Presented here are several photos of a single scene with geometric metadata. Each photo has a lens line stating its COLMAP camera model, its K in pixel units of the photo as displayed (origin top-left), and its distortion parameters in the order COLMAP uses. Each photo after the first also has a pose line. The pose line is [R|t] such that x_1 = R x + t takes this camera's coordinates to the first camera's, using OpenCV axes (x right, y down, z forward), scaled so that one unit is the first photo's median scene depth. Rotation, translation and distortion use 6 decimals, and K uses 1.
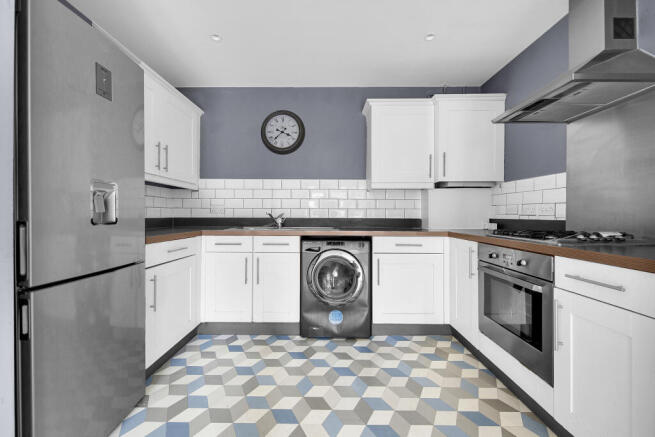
lens RADIAL K [[254.1, 0, 329.8], [0, 254.1, 217.4], [0, 0, 1]] dist [0.004472, -0.000623]
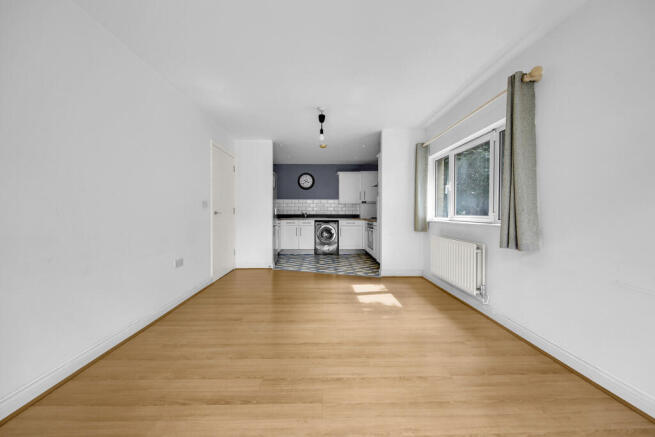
lens RADIAL K [[233.1, 0, 327.0], [0, 233.1, 215.3], [0, 0, 1]] dist [0.002767, -0.000032]
pose [[0.999527, -0.000202, 0.030742, -0.050460], [0.000148, 0.999998, 0.001768, 0.009678], [-0.030743, -0.001763, 0.999526, -1.608429]]
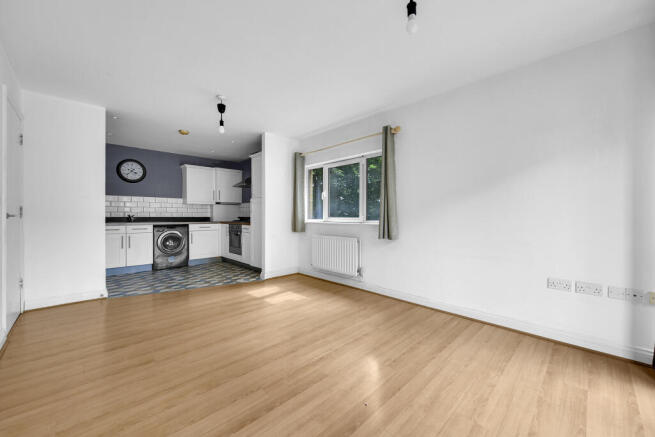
lens RADIAL K [[254.1, 0, 332.7], [0, 254.1, 215.1], [0, 0, 1]] dist [0.004472, -0.000623]
pose [[0.706266, 0.001246, 0.707945, -0.541274], [0.004988, 0.999965, -0.006736, 0.008876], [-0.707929, 0.008288, 0.706235, -1.573363]]
